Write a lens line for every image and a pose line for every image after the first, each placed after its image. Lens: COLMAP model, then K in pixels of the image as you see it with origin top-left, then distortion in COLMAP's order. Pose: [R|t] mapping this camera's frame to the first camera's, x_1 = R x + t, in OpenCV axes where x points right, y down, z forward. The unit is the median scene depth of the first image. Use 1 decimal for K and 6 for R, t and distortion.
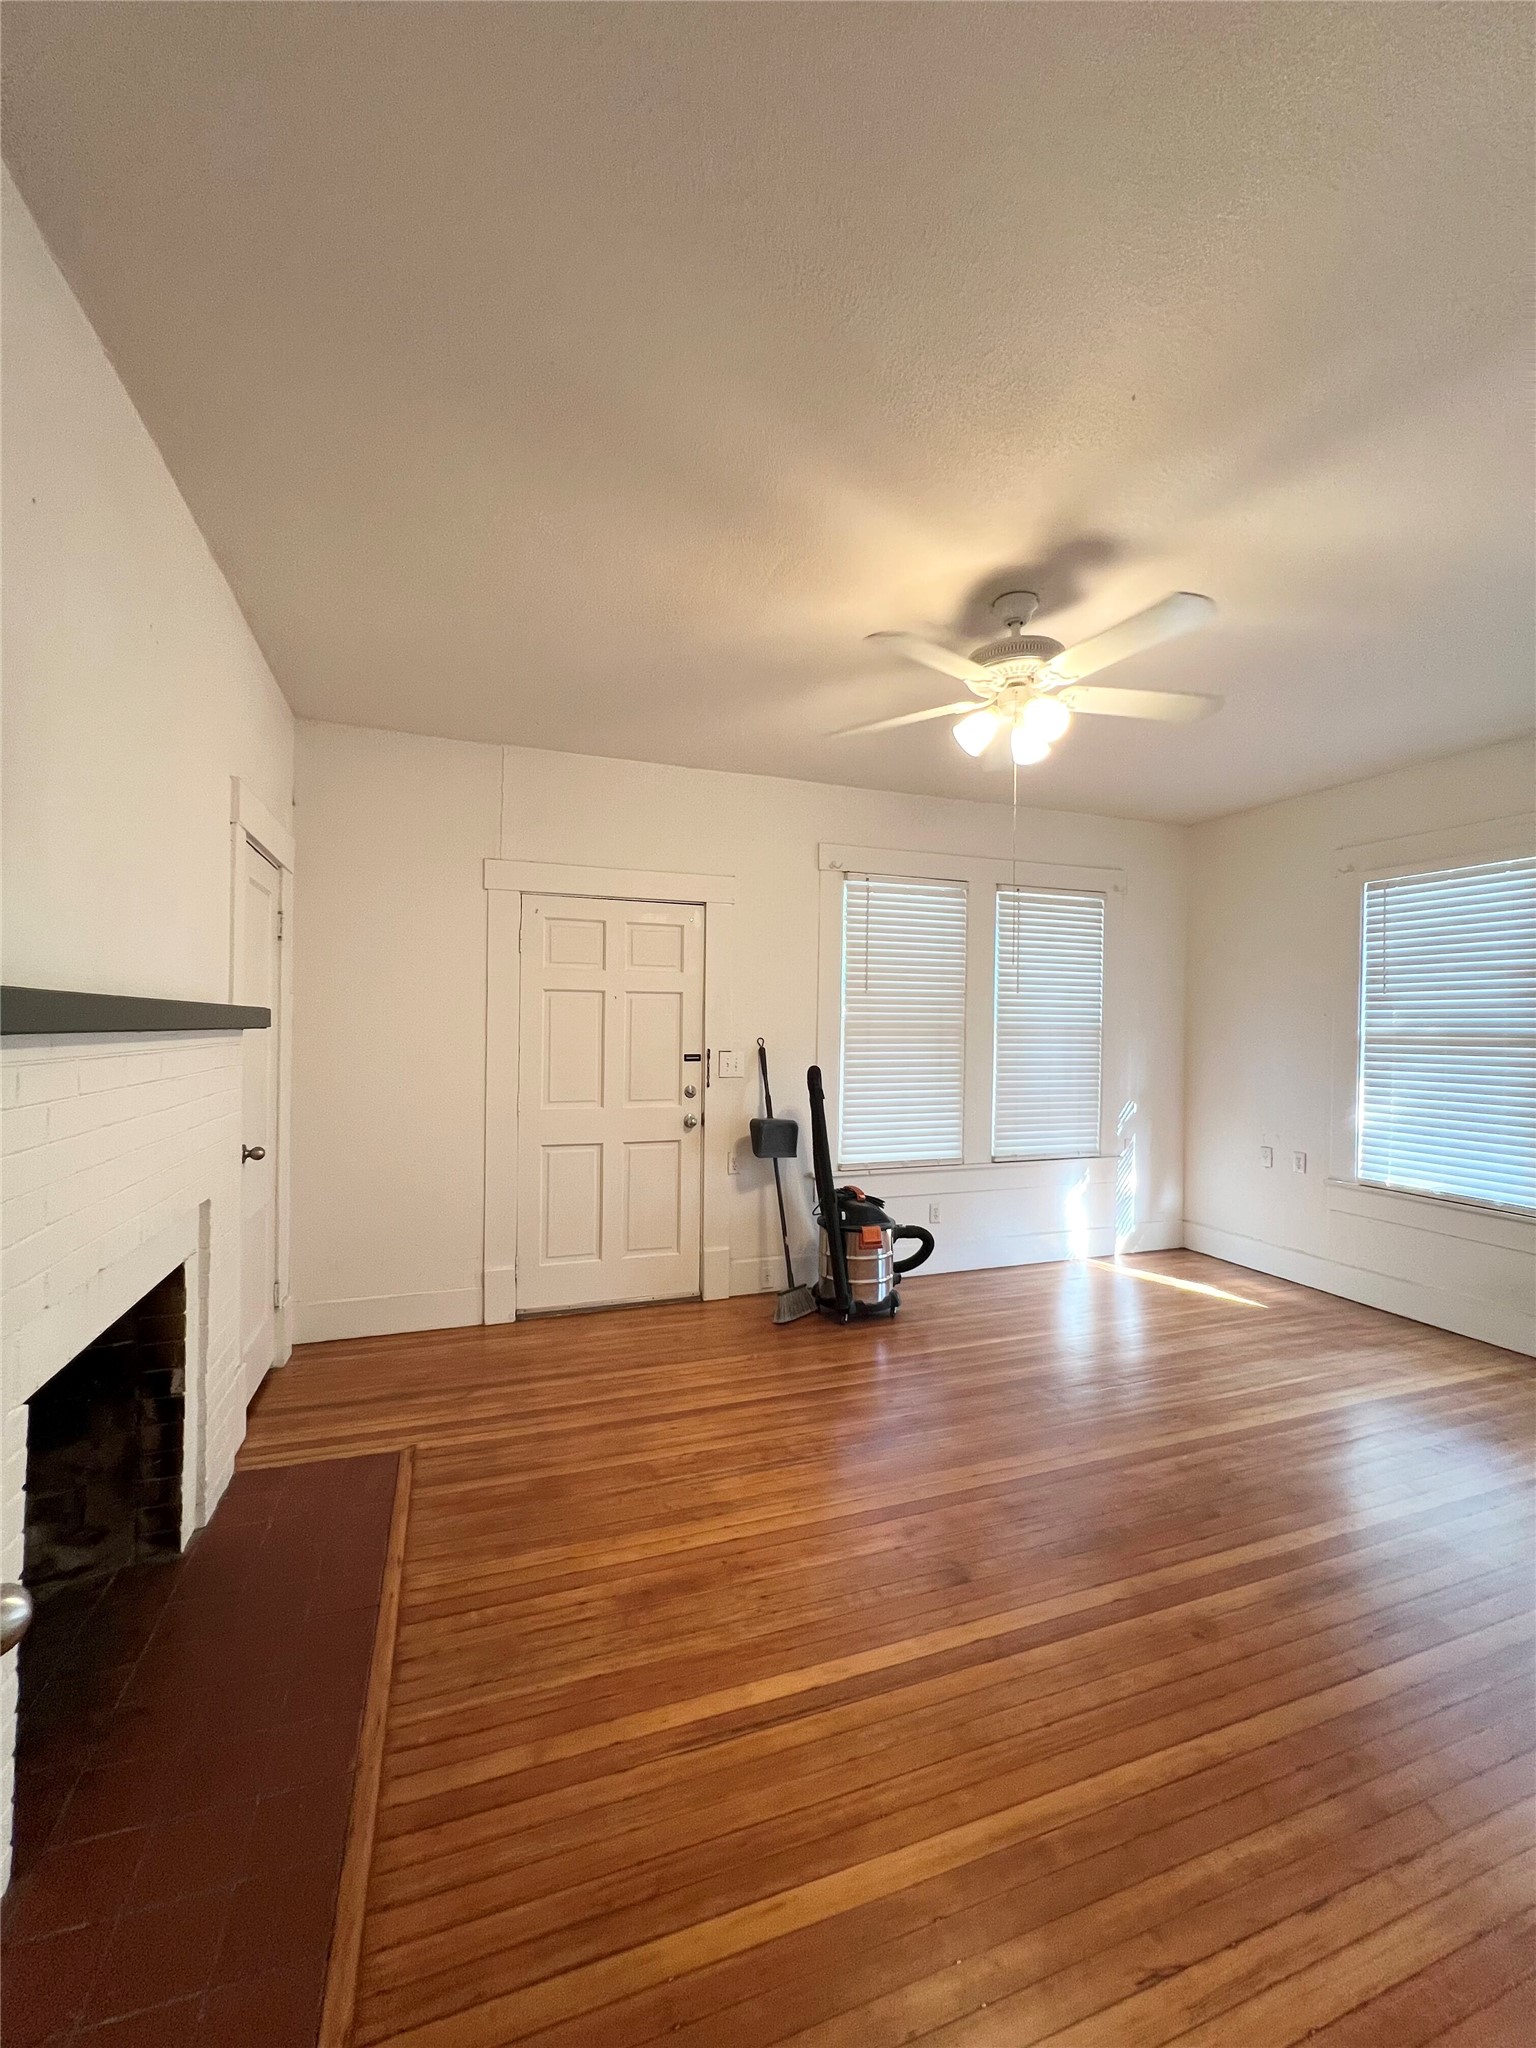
lens RADIAL K [[826.4, 0, 764.7], [0, 826.4, 1024.7], [0, 0, 1]] dist [0.000602, 0.000347]
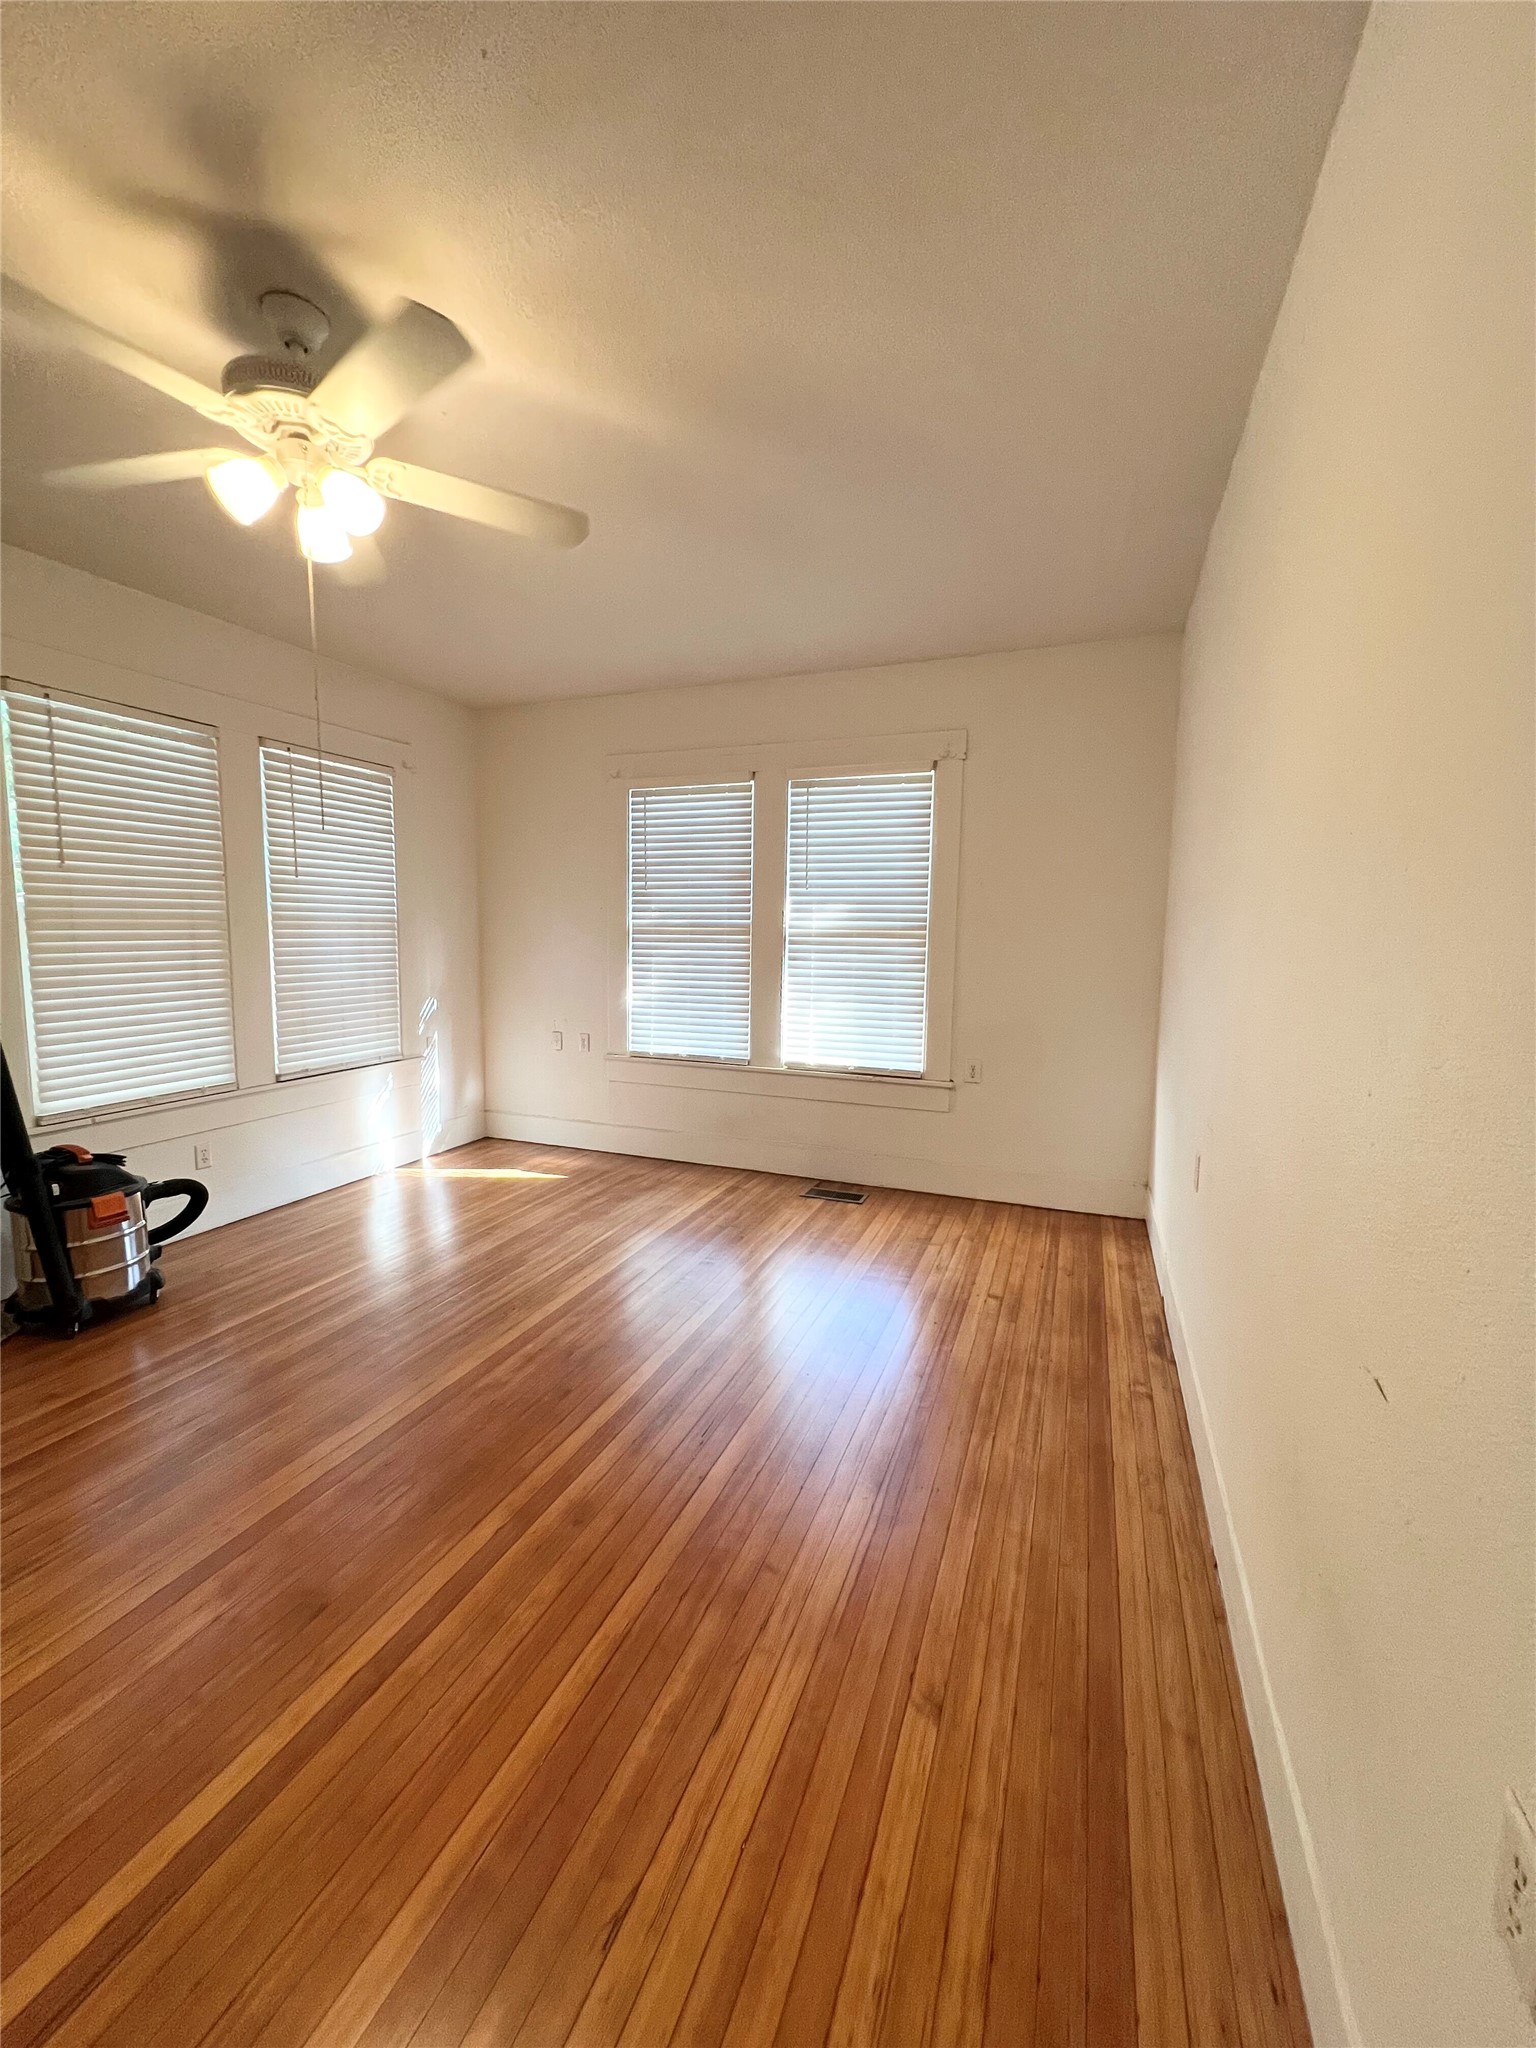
lens RADIAL K [[826.4, 0, 764.7], [0, 826.4, 1024.7], [0, 0, 1]] dist [0.000602, 0.000347]
pose [[0.670201, -0.090313, 0.736664, -0.004682], [-0.001631, 0.992387, 0.123147, 0.006870], [-0.742178, -0.083735, 0.664952, 0.102841]]
